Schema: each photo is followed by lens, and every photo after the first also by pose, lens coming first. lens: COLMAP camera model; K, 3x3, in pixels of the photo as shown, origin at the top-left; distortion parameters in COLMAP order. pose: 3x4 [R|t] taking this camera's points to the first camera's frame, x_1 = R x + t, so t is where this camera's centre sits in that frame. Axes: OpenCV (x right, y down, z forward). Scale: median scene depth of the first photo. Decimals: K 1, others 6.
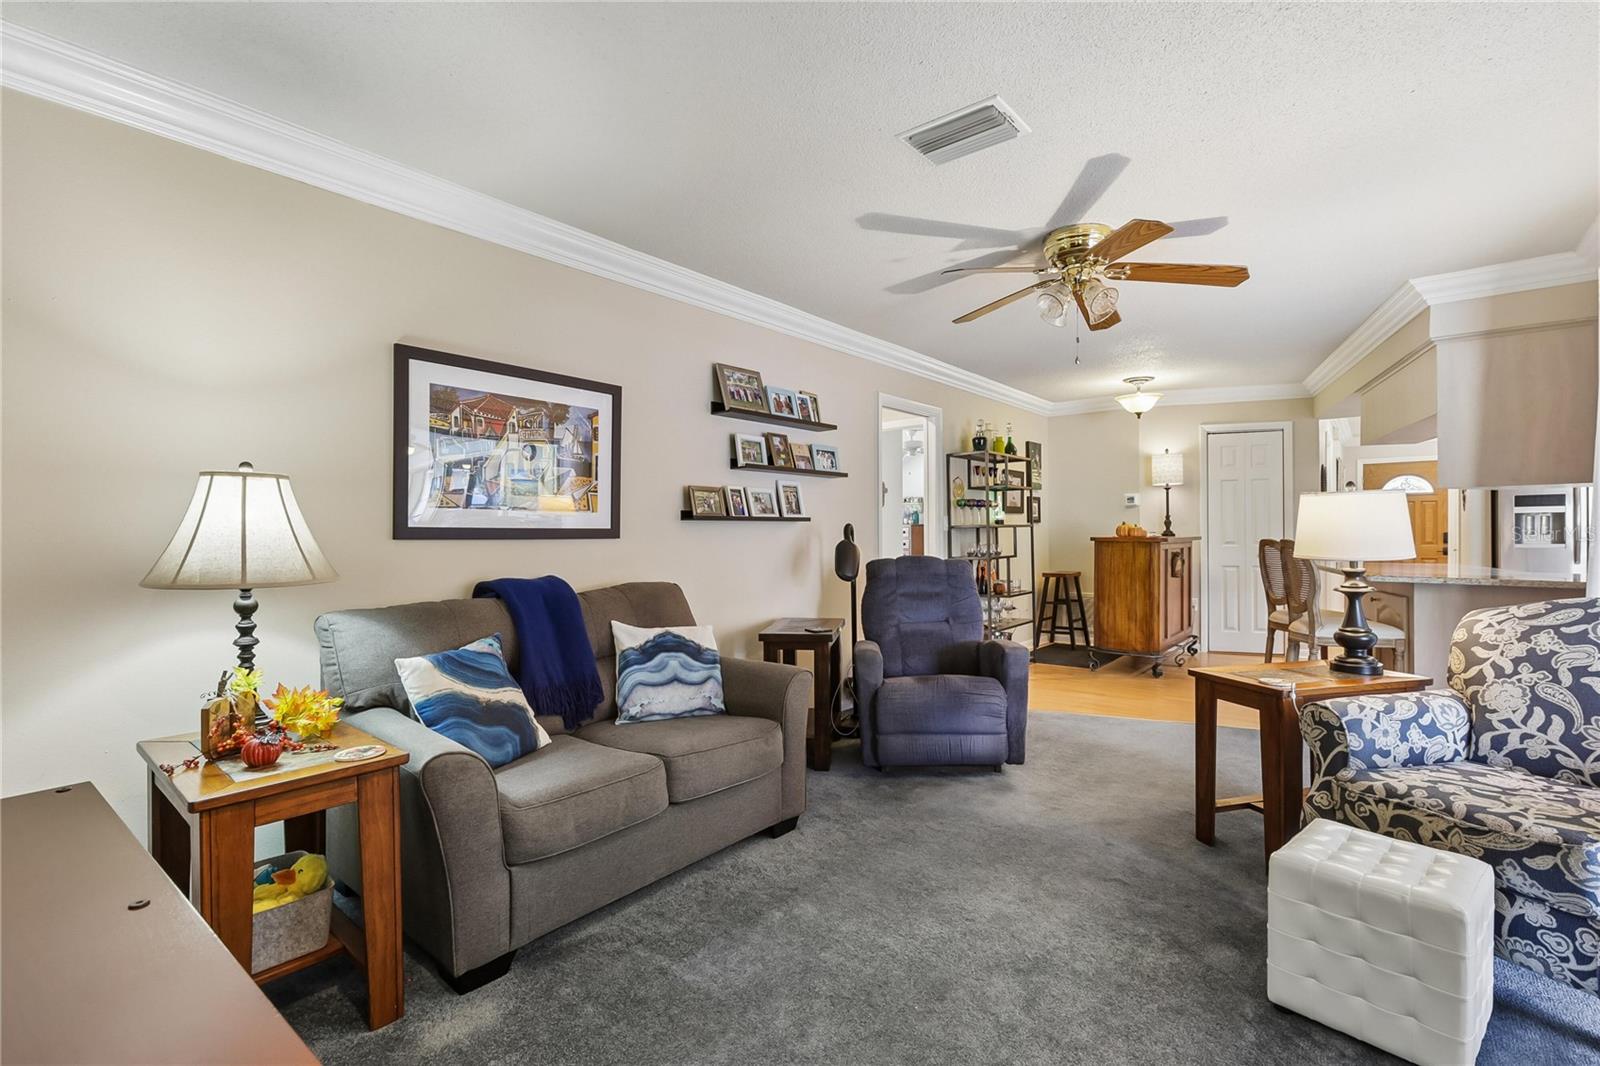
lens RADIAL K [[723.9, 0, 808.8], [0, 723.9, 539.7], [0, 0, 1]] dist [-0.003713, -0.000169]
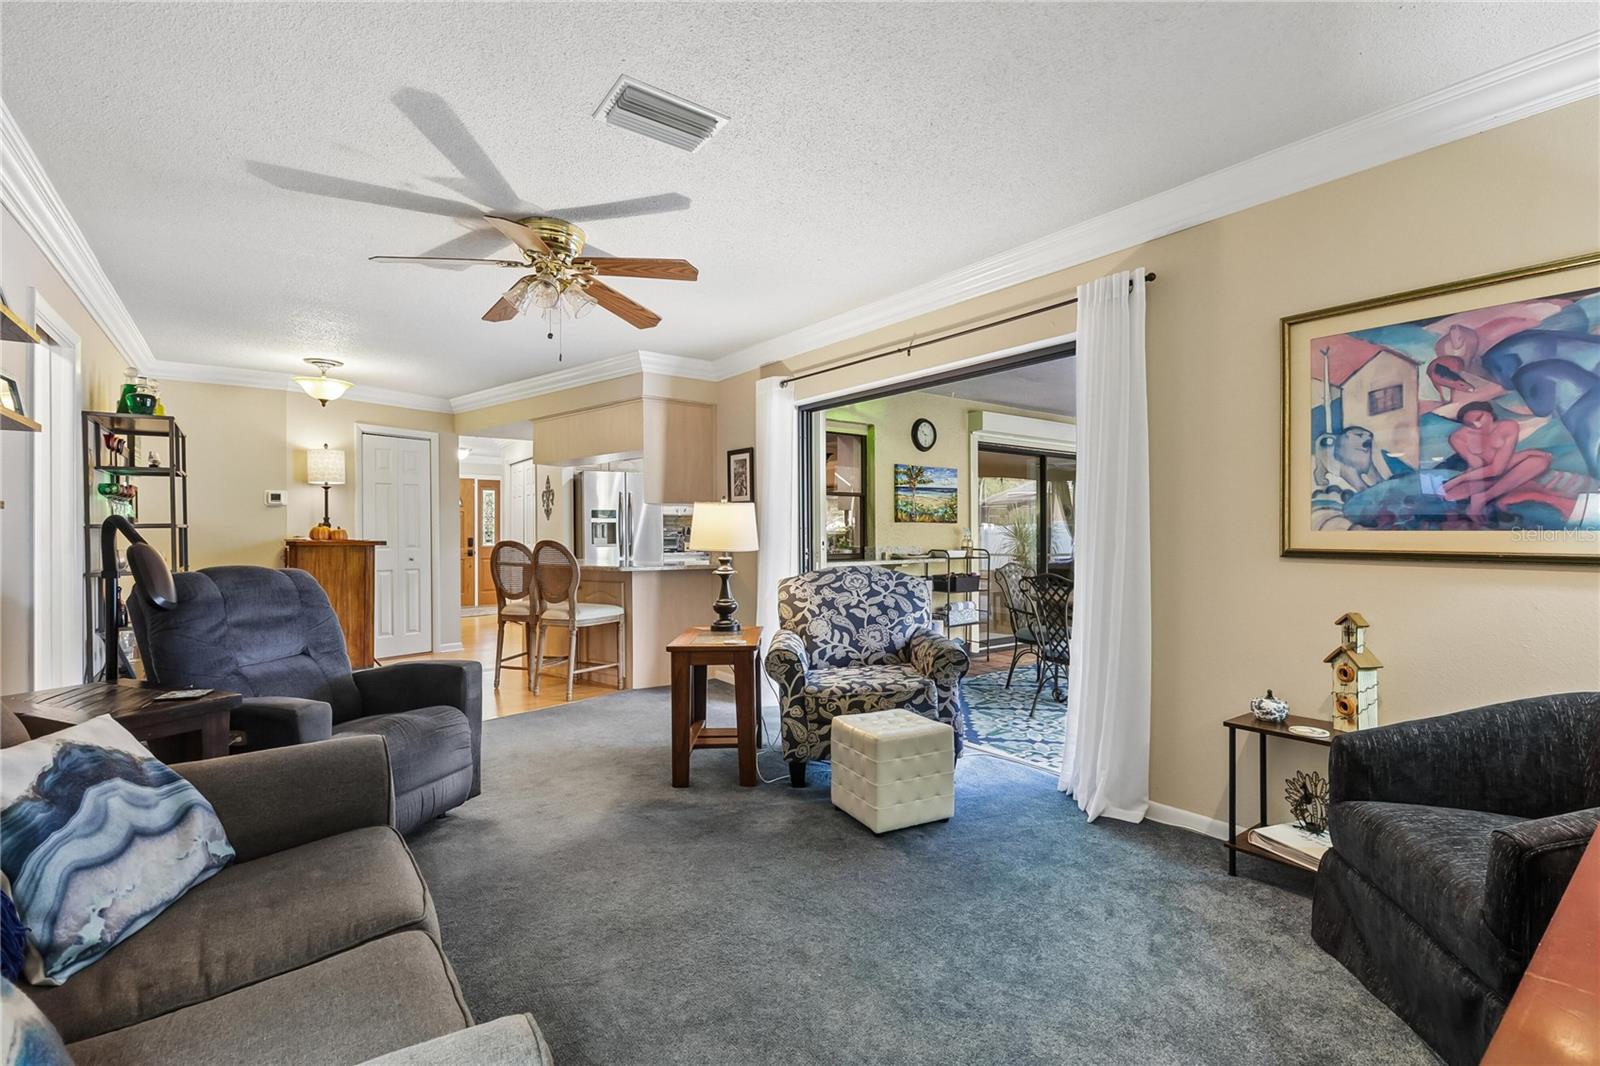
lens RADIAL K [[719.2, 0, 812.6], [0, 719.2, 535.8], [0, 0, 1]] dist [-0.002836, -0.000039]
pose [[0.242369, 0.002603, 0.970181, -0.528609], [0.013736, 0.999887, -0.006115, 0.007871], [-0.970087, 0.014809, 0.242306, 0.453969]]
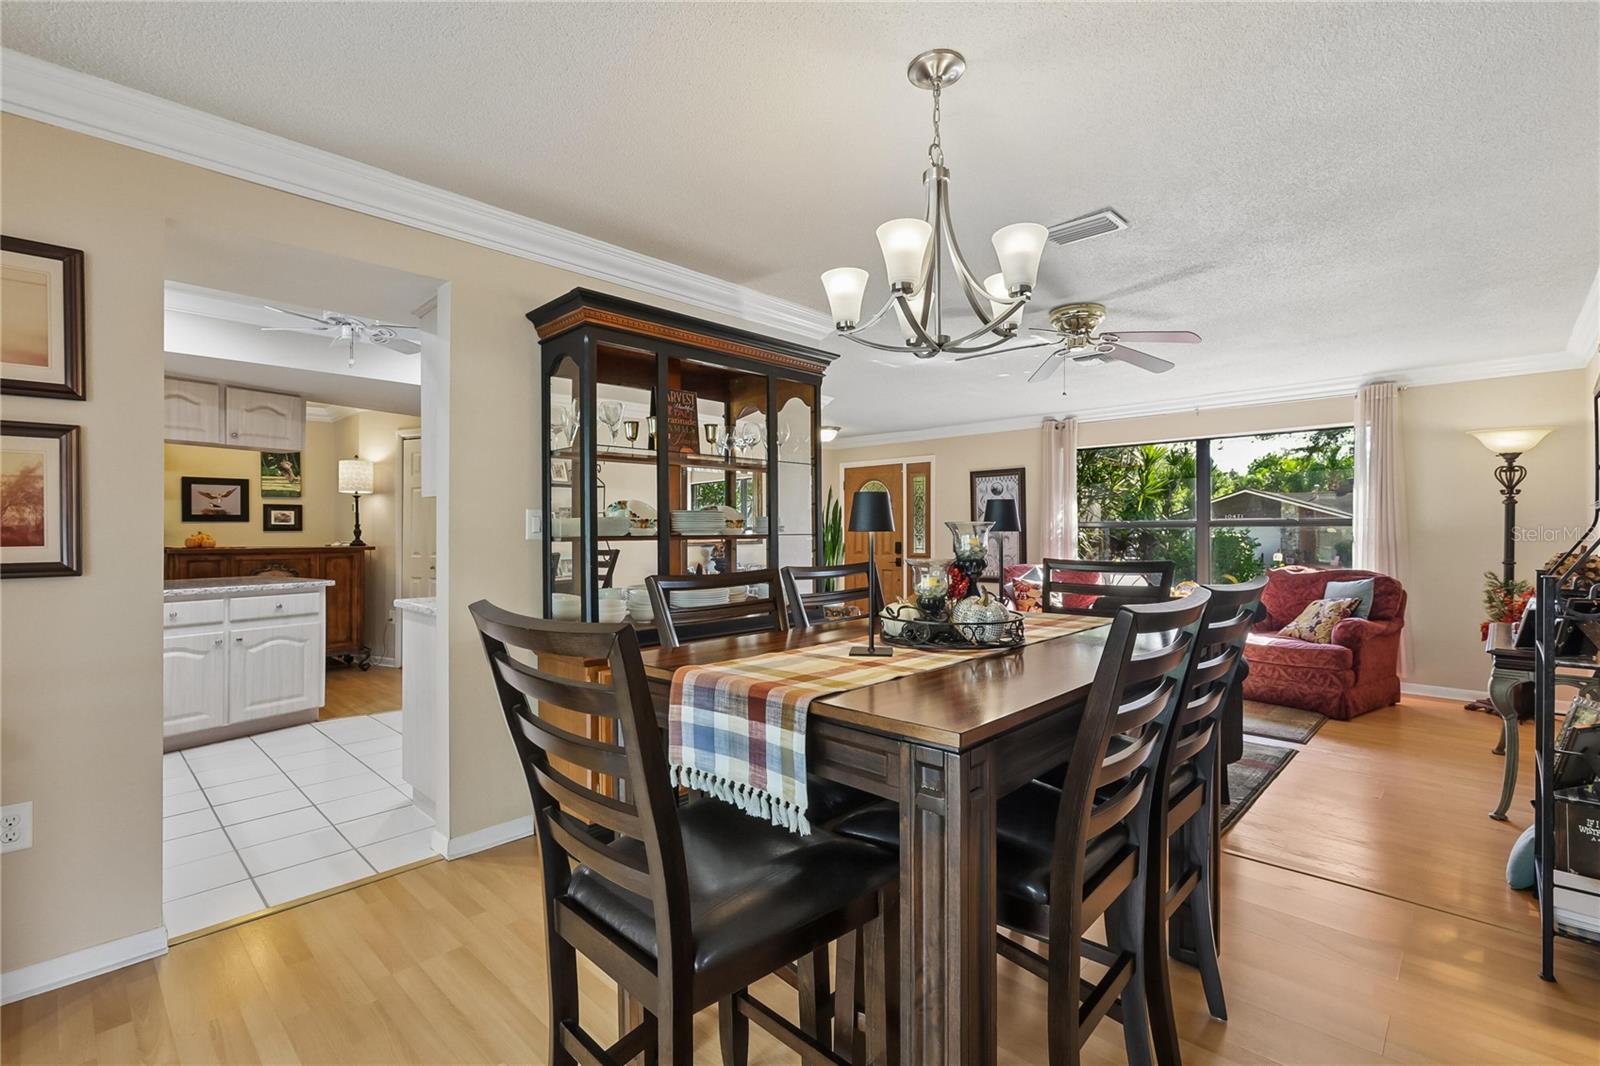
lens RADIAL K [[719.2, 0, 812.6], [0, 719.2, 535.8], [0, 0, 1]] dist [-0.002836, -0.000039]
pose [[0.996153, 0.007738, -0.087284, 2.761424], [-0.007846, 0.999969, -0.000901, -0.051744], [0.087274, 0.001583, 0.996183, 0.230810]]
